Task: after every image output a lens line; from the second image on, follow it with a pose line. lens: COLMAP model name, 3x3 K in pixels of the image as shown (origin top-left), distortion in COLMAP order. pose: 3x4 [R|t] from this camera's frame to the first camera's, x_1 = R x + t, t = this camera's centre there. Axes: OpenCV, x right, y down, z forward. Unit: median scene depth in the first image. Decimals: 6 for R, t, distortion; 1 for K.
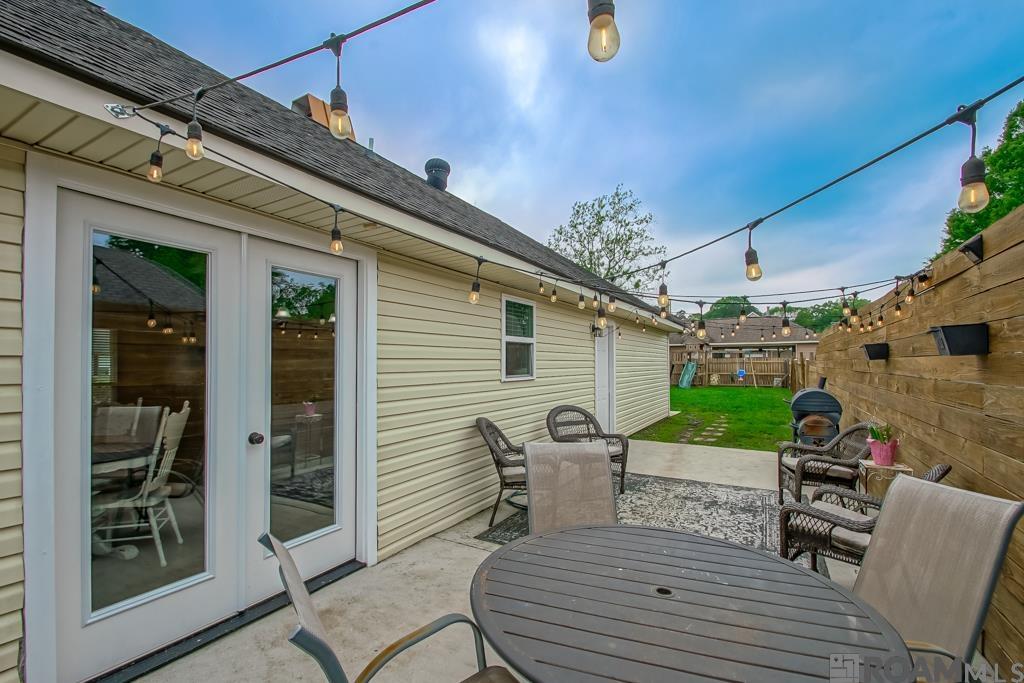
lens RADIAL K [[479.9, 0, 509.7], [0, 479.9, 351.2], [0, 0, 1]] dist [0.012856, -0.016746]
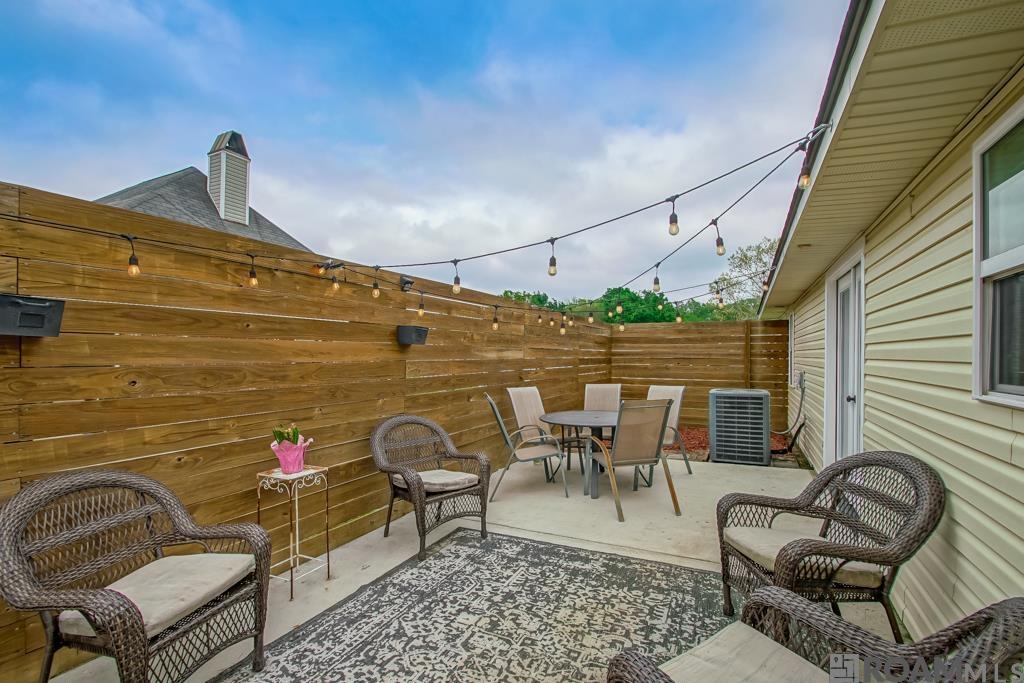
lens RADIAL K [[479.9, 0, 509.7], [0, 479.9, 351.2], [0, 0, 1]] dist [0.012856, -0.016746]
pose [[-0.999052, -0.002897, -0.043442, 0.385694], [-0.001880, 0.999724, -0.023422, 0.046426], [0.043498, -0.023318, -0.998781, 1.566124]]
